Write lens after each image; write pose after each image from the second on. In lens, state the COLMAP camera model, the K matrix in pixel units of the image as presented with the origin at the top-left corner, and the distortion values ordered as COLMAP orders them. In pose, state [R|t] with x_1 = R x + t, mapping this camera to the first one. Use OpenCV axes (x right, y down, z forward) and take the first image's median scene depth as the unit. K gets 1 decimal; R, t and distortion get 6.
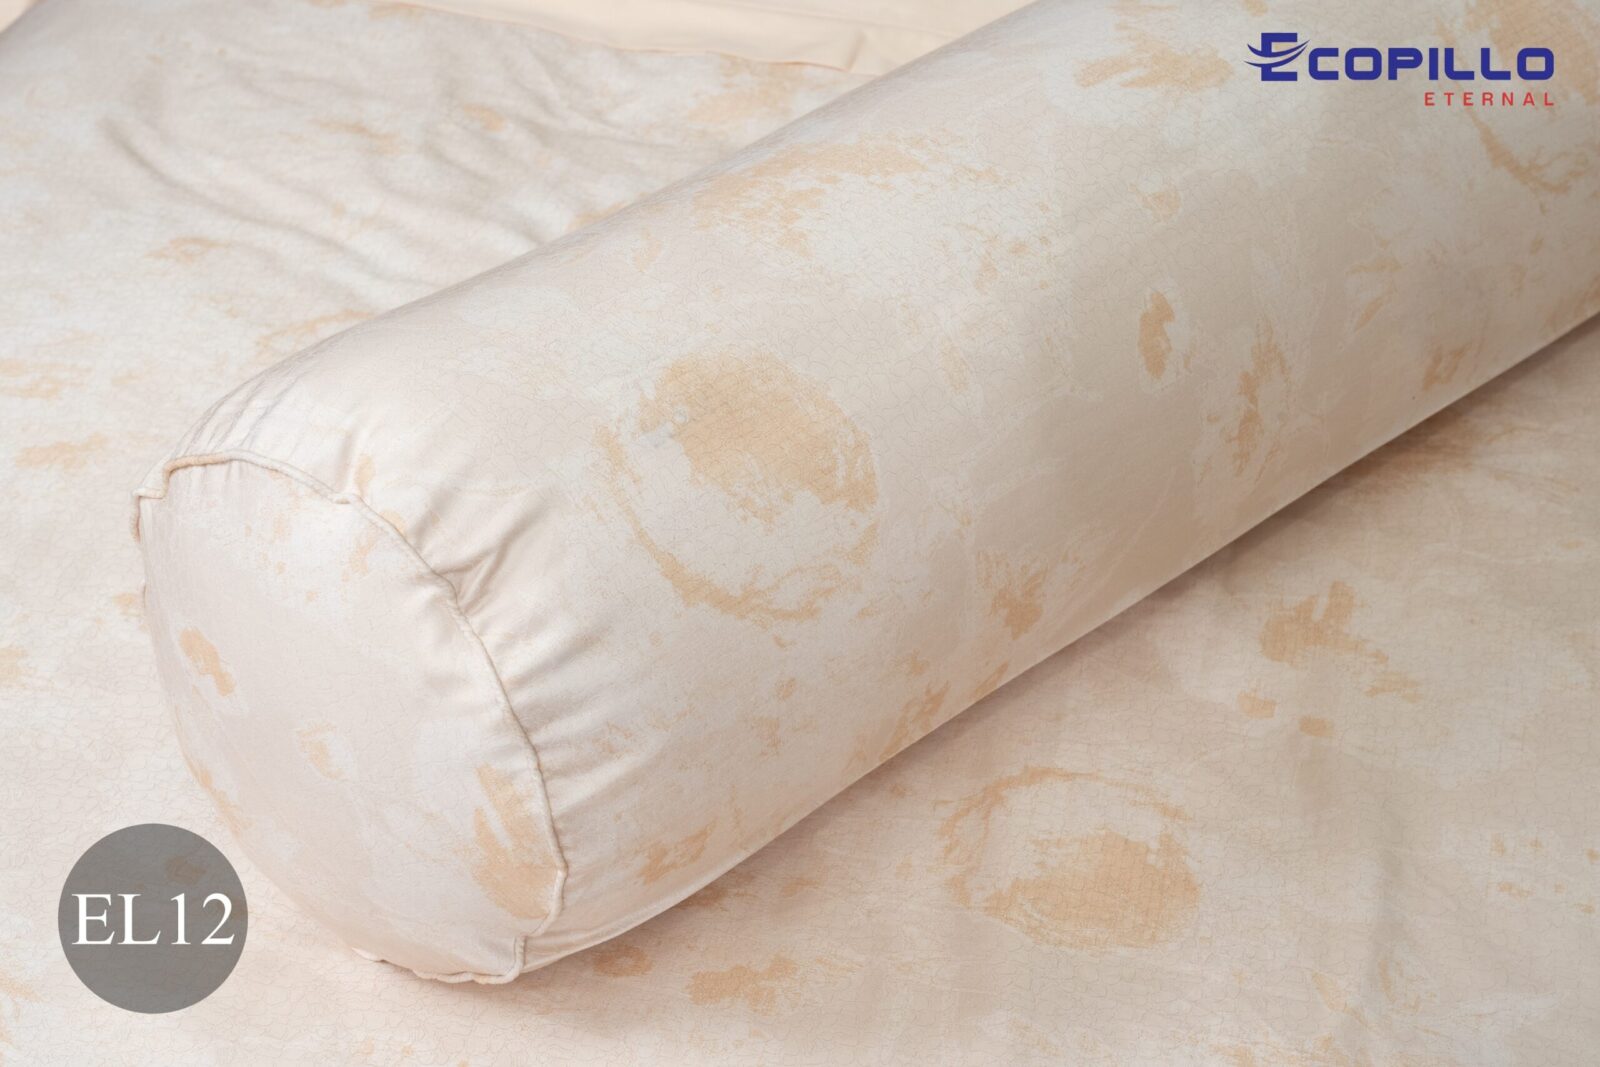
lens RADIAL K [[3114.0, 0, 801.1], [0, 3114.0, 531.2], [0, 0, 1]] dist [0.016421, 0.000000]
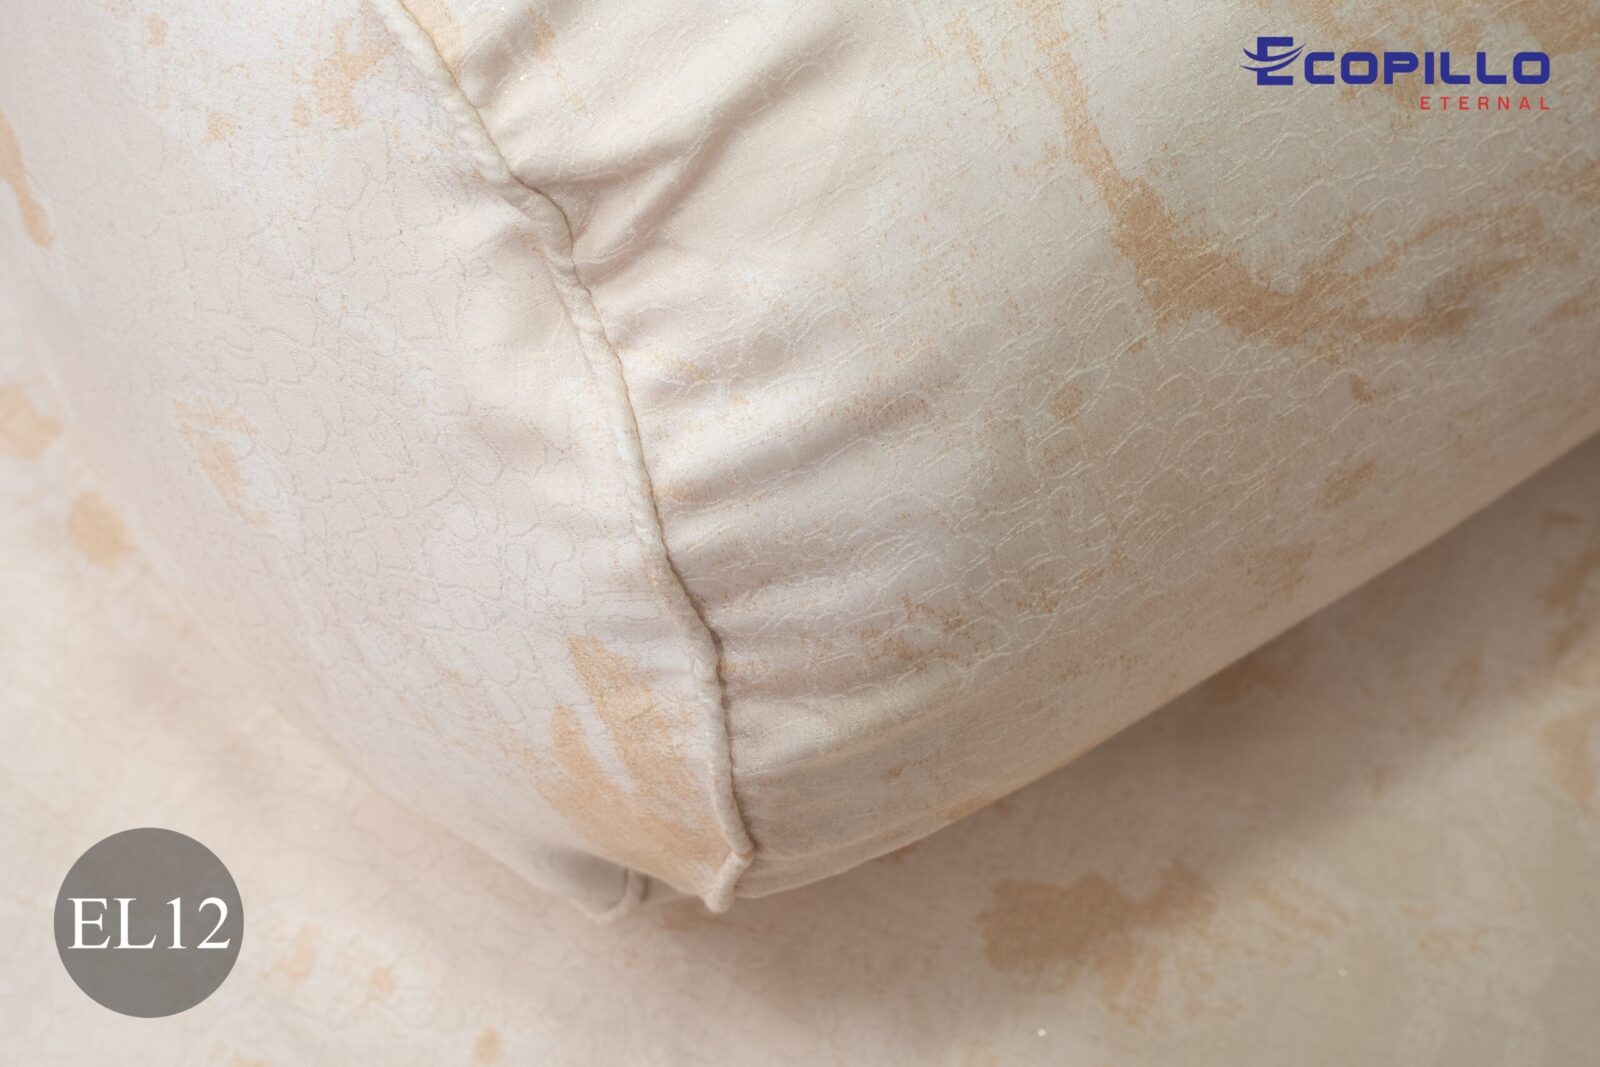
lens RADIAL K [[3114.0, 0, 799.0], [0, 3114.0, 539.2], [0, 0, 1]] dist [0.016421, 0.000000]
pose [[0.979540, 0.195309, -0.048541, -0.058091], [-0.162307, 0.909271, 0.383252, -0.095165], [0.118990, -0.367532, 0.922368, 0.639944]]
